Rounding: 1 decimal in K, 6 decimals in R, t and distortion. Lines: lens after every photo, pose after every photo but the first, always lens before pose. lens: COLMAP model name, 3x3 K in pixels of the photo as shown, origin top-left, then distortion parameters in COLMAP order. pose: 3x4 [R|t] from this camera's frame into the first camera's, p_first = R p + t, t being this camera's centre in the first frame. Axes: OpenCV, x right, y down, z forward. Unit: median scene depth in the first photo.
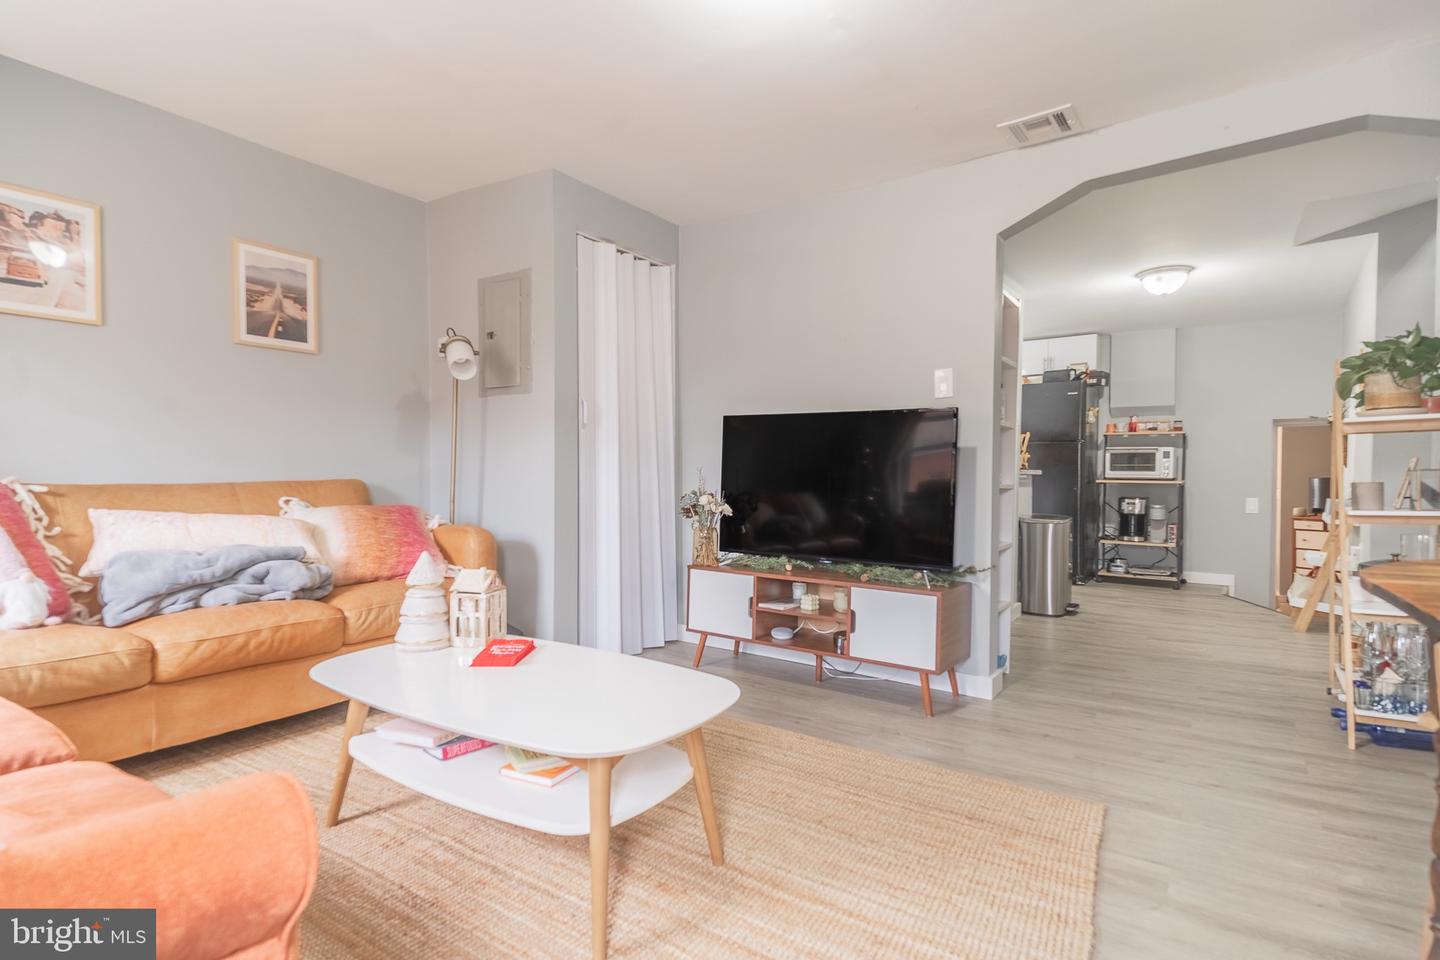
lens RADIAL K [[727.9, 0, 734.4], [0, 727.9, 485.5], [0, 0, 1]] dist [0.056850, -0.029311]
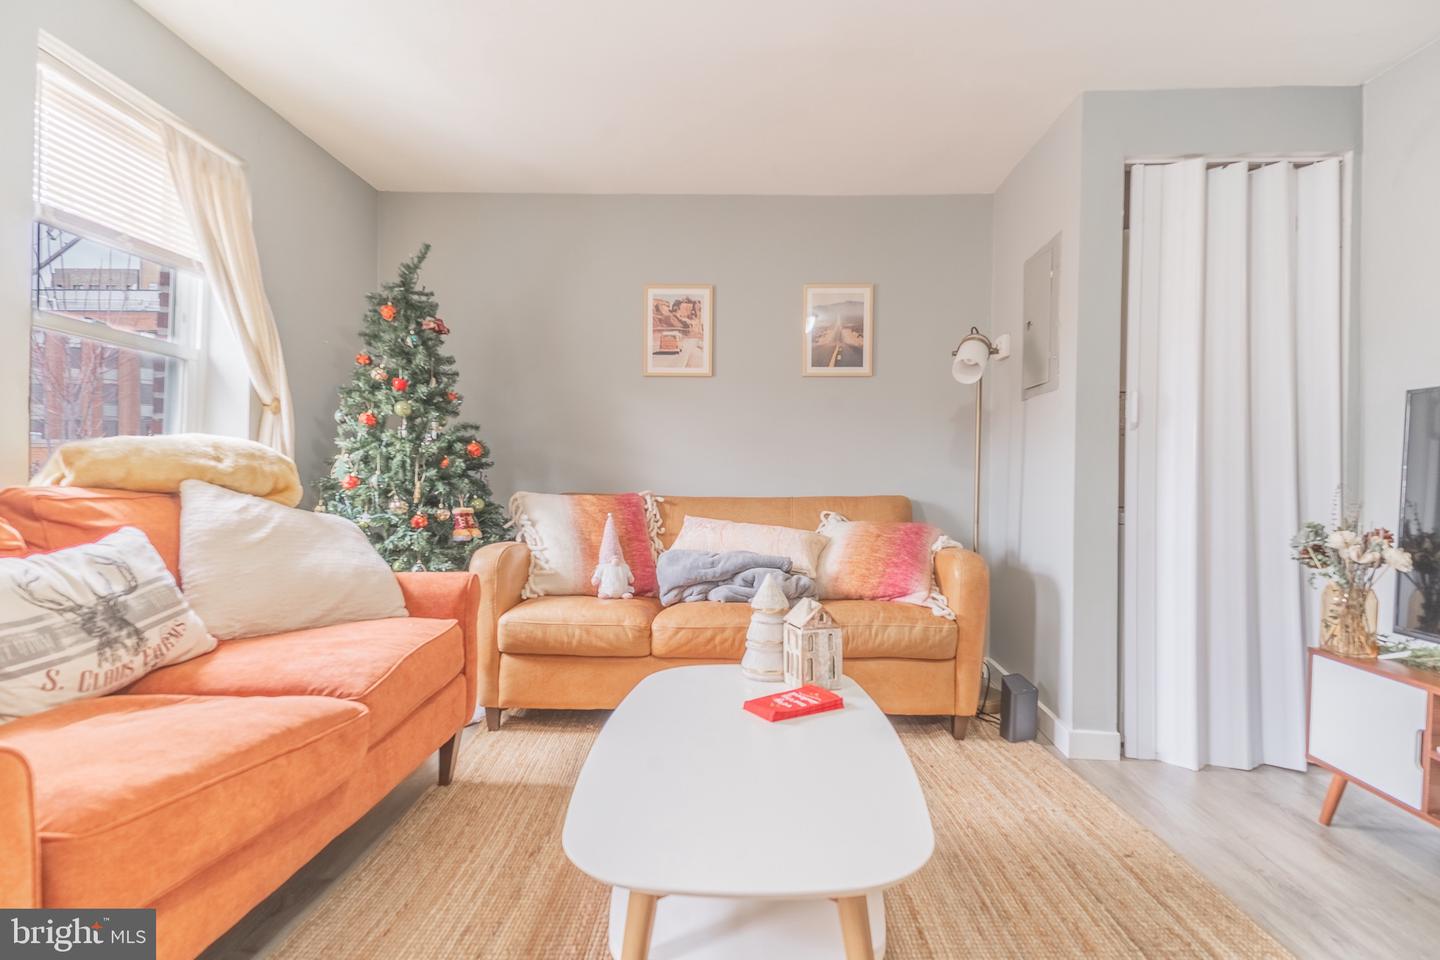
lens RADIAL K [[727.9, 0, 736.3], [0, 727.9, 486.9], [0, 0, 1]] dist [0.056850, -0.029311]
pose [[0.531974, 0.002440, -0.846757, 0.269733], [-0.020922, 0.999728, -0.010264, -0.007409], [0.846502, 0.023176, 0.531880, 0.369051]]
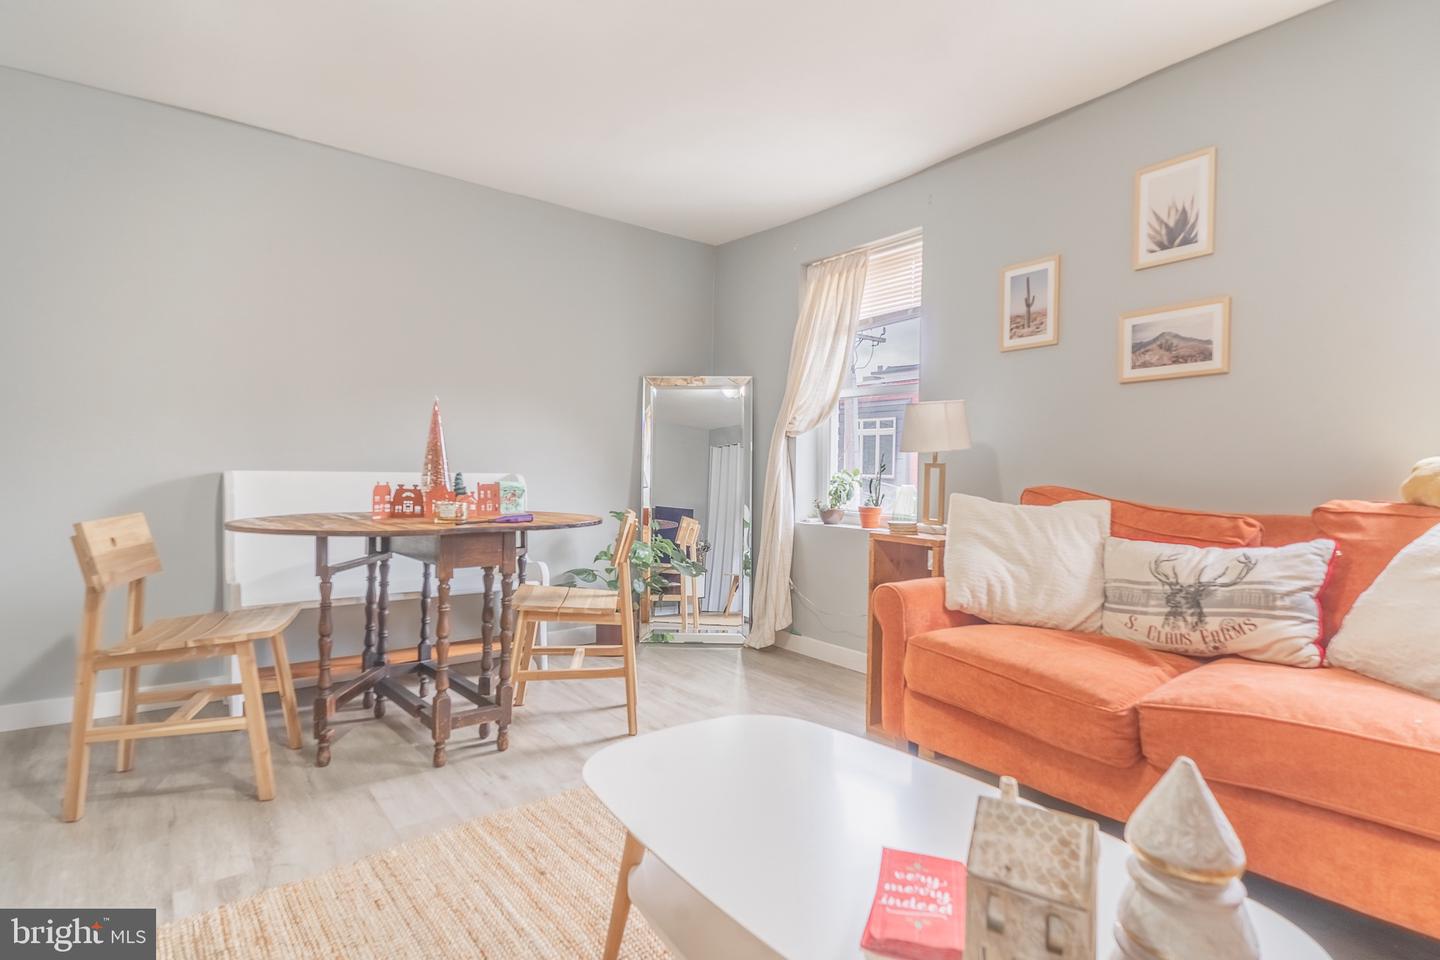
lens RADIAL K [[727.9, 0, 732.1], [0, 727.9, 491.3], [0, 0, 1]] dist [0.056850, -0.029311]
pose [[-0.945093, -0.034789, 0.324944, -0.264110], [-0.020247, 0.998641, 0.048029, -0.034624], [-0.326173, 0.038813, -0.944513, 1.099289]]
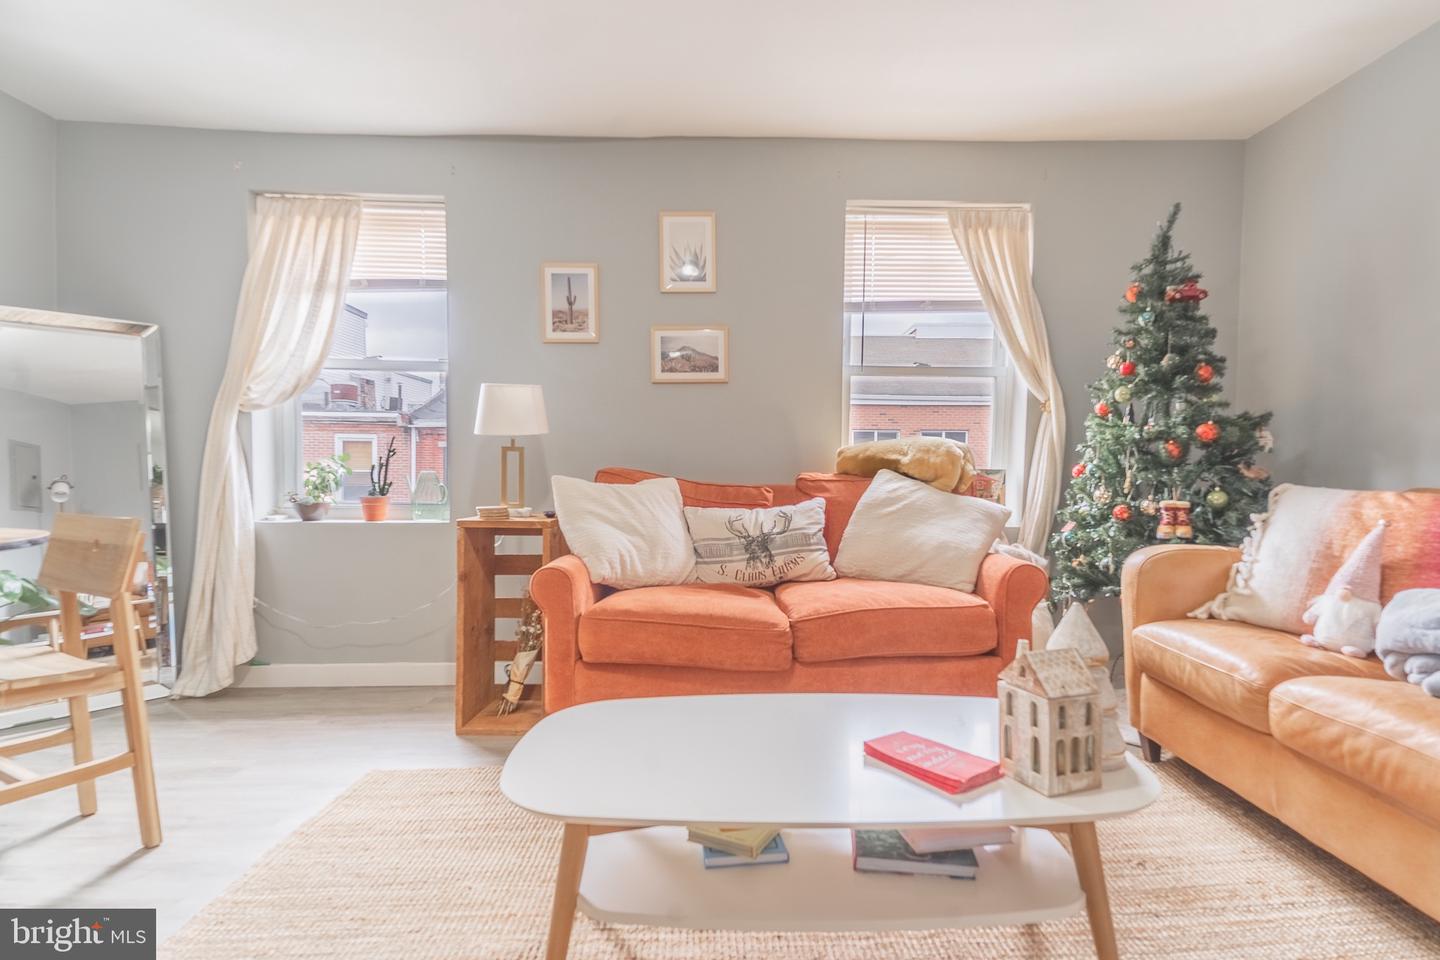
lens RADIAL K [[727.9, 0, 739.7], [0, 727.9, 491.3], [0, 0, 1]] dist [0.056850, -0.029311]
pose [[-0.824386, 0.002975, -0.566021, 0.124347], [-0.023165, 0.998971, 0.038990, -0.015232], [0.565554, 0.045254, -0.823468, 1.062898]]
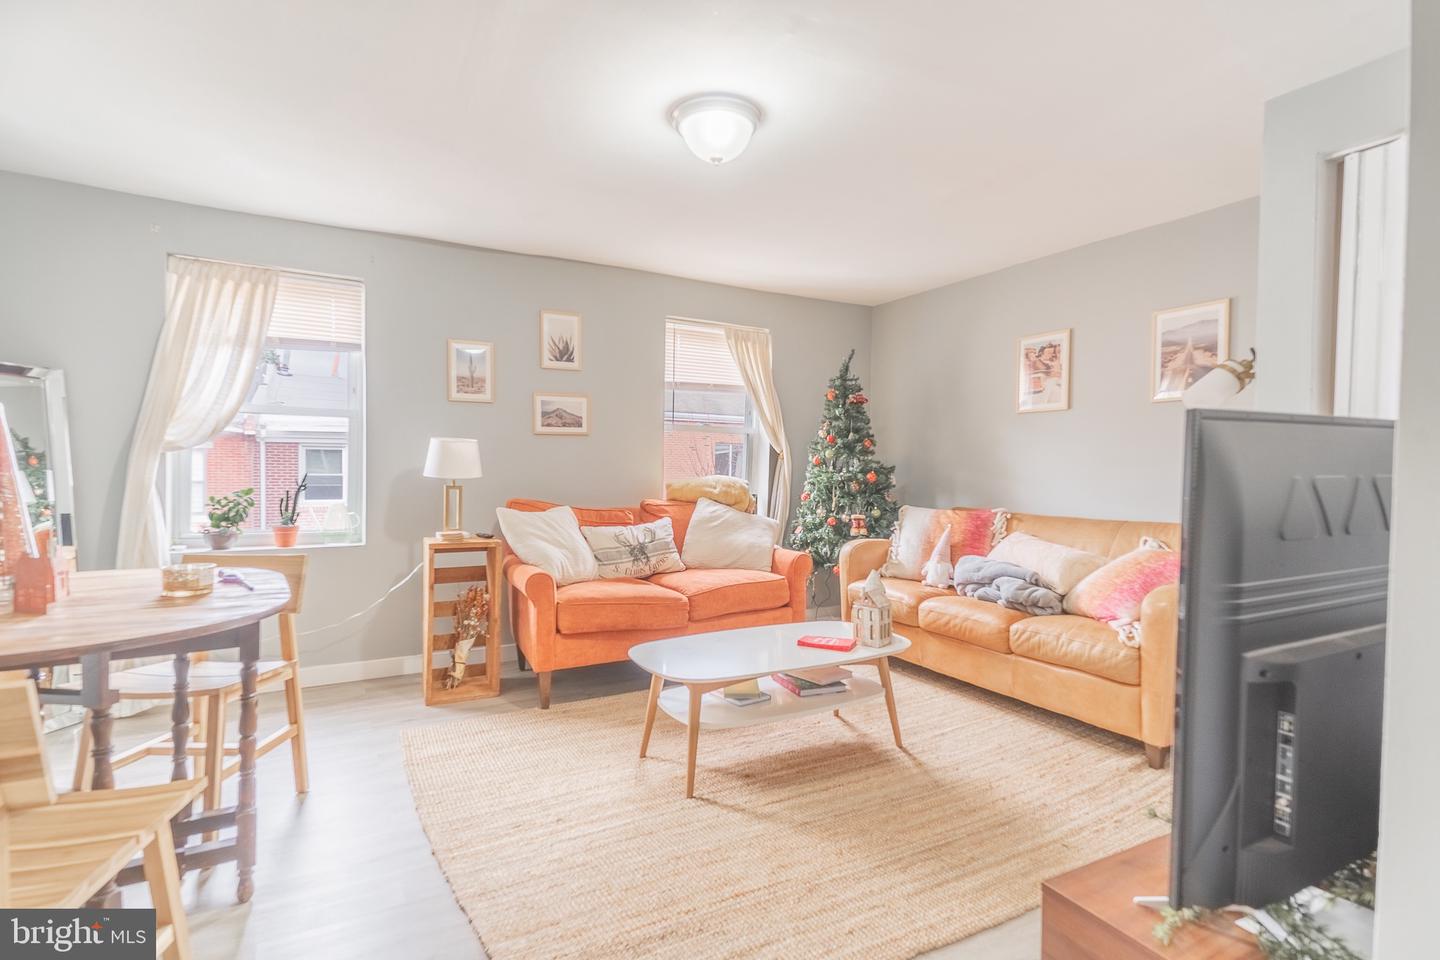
lens RADIAL K [[727.9, 0, 720.4], [0, 727.9, 472.5], [0, 0, 1]] dist [0.056850, -0.029311]
pose [[-0.465294, -0.006704, -0.885131, 0.785988], [-0.030702, 0.999492, 0.008570, -0.082239], [0.884624, 0.031163, -0.465263, 1.104433]]
